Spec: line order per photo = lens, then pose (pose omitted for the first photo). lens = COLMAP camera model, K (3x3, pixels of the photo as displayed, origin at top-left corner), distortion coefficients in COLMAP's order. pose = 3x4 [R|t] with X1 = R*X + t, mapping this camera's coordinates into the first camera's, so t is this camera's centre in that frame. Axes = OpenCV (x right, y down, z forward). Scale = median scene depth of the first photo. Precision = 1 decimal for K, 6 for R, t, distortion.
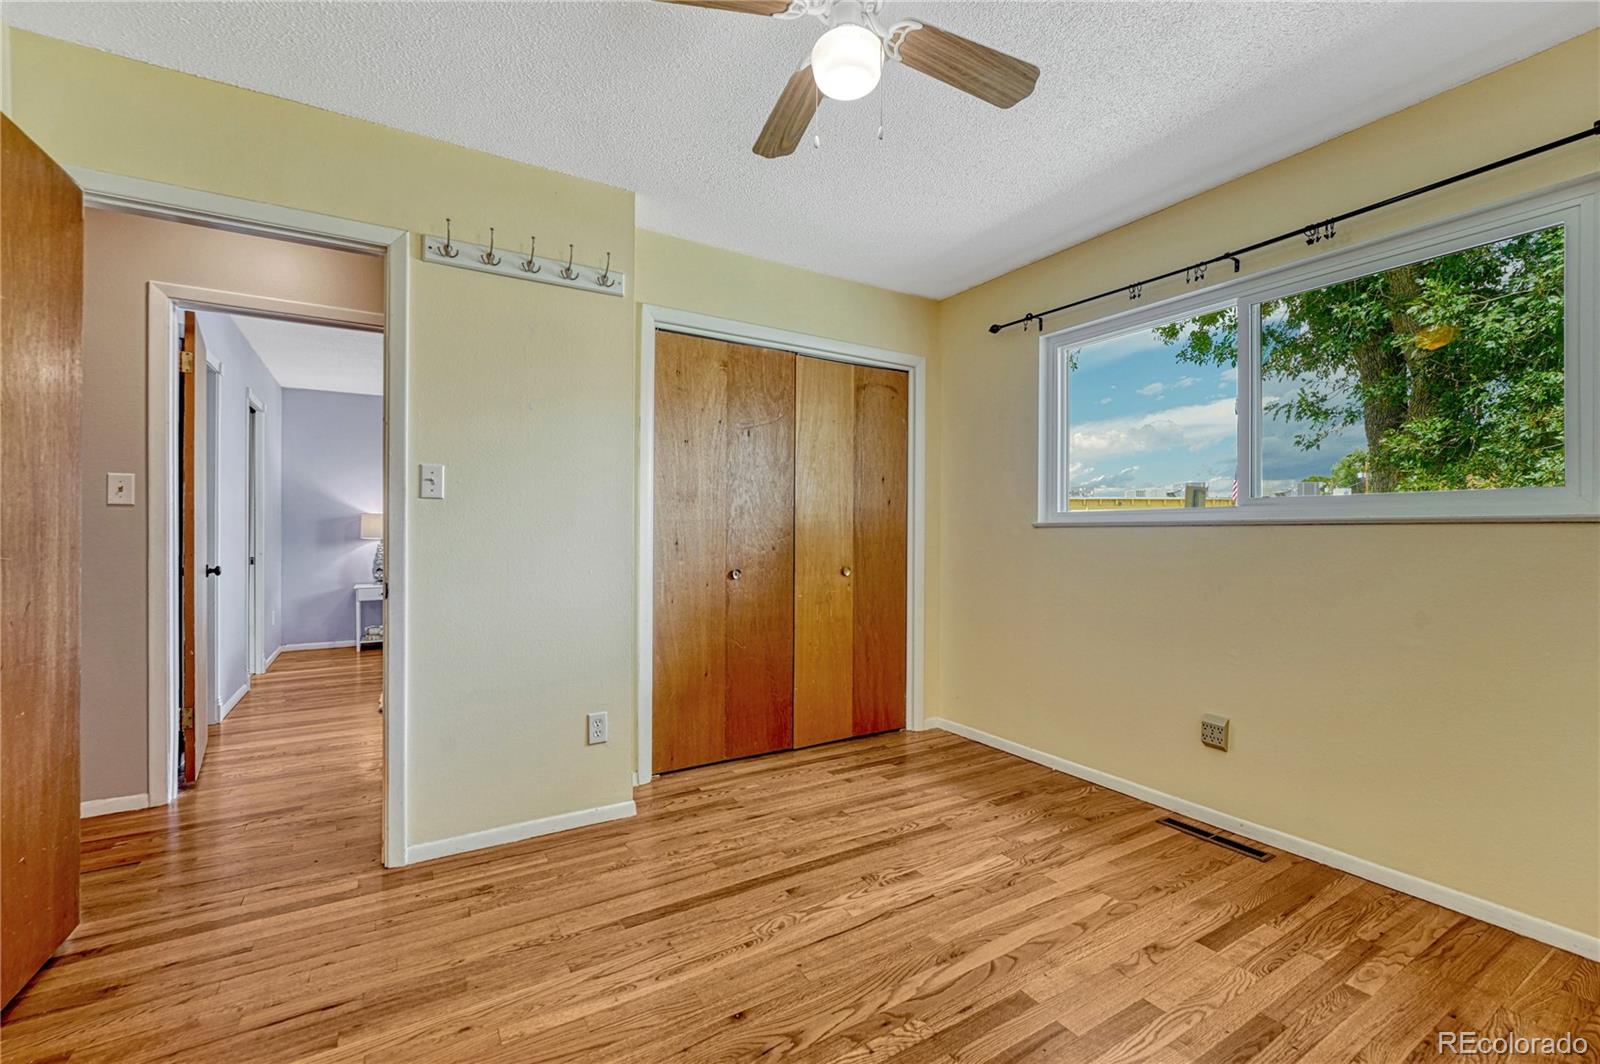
lens RADIAL K [[649.9, 0, 796.0], [0, 649.9, 535.6], [0, 0, 1]] dist [-0.017674, -0.001655]
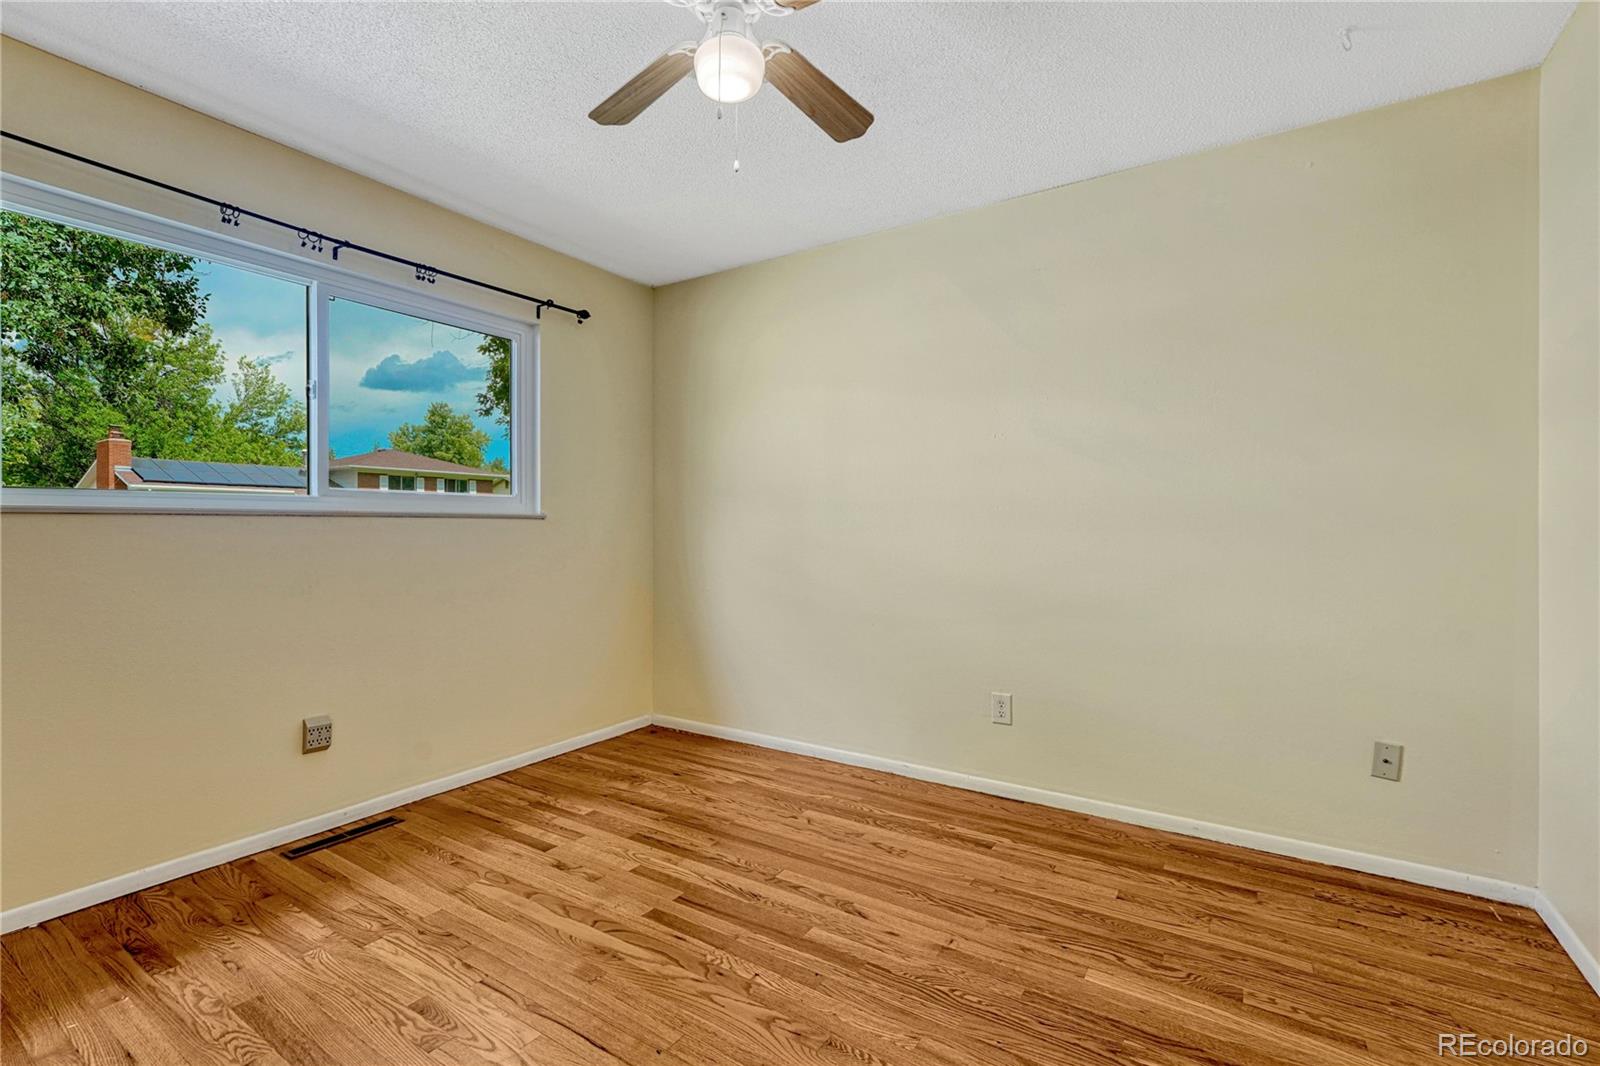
lens RADIAL K [[666.6, 0, 800.0], [0, 666.6, 525.2], [0, 0, 1]] dist [-0.011731, 0.000521]
pose [[-0.393874, -0.007087, 0.919137, -0.601633], [0.004506, 0.999943, 0.009642, -0.010341], [-0.919153, 0.007939, -0.393820, 0.833150]]
